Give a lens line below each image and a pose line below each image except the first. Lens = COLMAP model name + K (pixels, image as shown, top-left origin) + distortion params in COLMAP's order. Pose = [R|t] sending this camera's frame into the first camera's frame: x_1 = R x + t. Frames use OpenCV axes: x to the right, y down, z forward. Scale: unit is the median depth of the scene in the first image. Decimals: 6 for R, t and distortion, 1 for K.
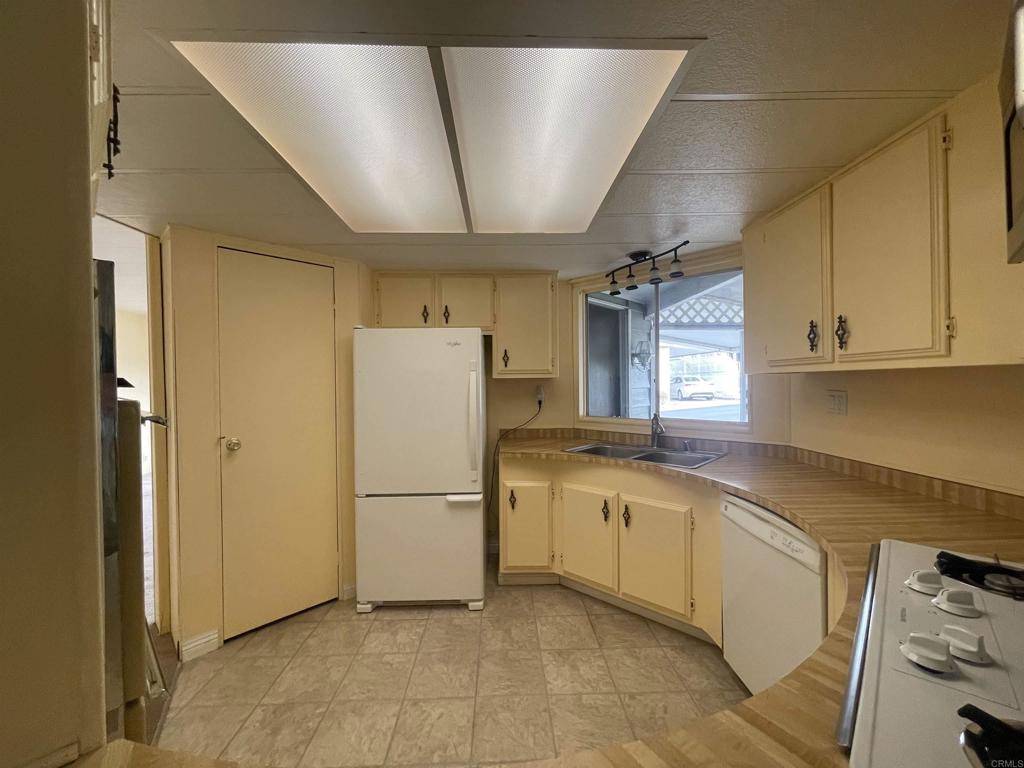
lens RADIAL K [[417.1, 0, 510.6], [0, 417.1, 391.1], [0, 0, 1]] dist [0.003407, 0.000919]
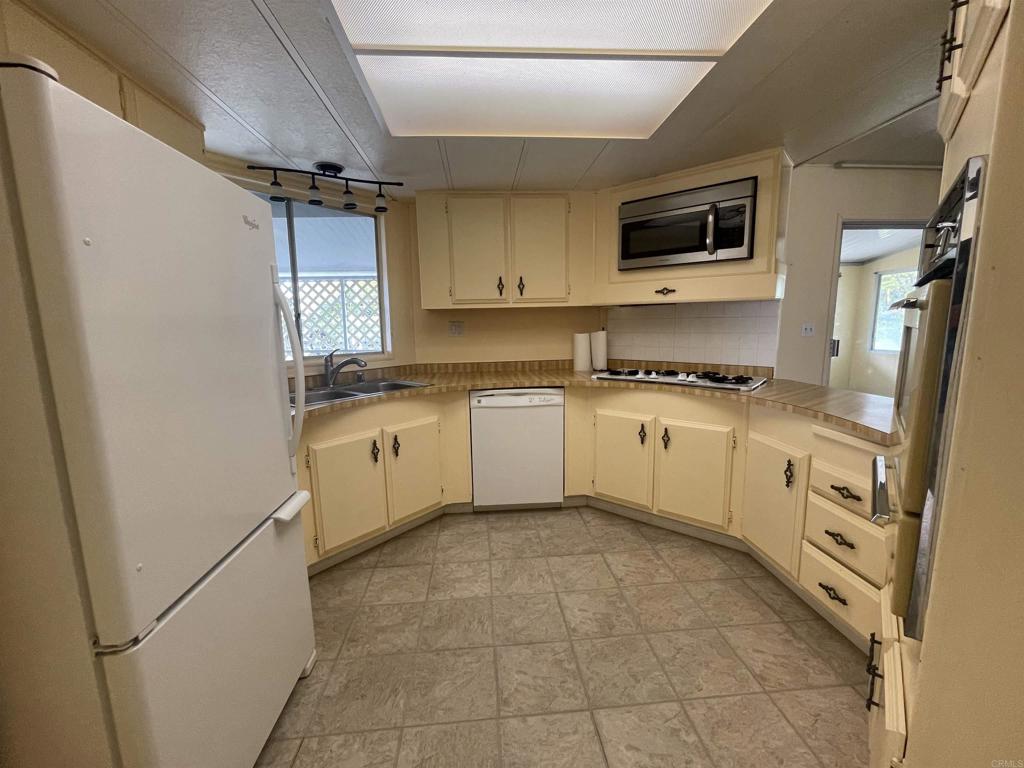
lens RADIAL K [[417.1, 0, 512.2], [0, 417.1, 382.5], [0, 0, 1]] dist [0.003407, 0.000919]
pose [[-0.051594, -0.131690, 0.989947, -0.890621], [0.039138, 0.990239, 0.133769, 0.026400], [-0.997901, 0.045646, -0.045936, 0.935772]]
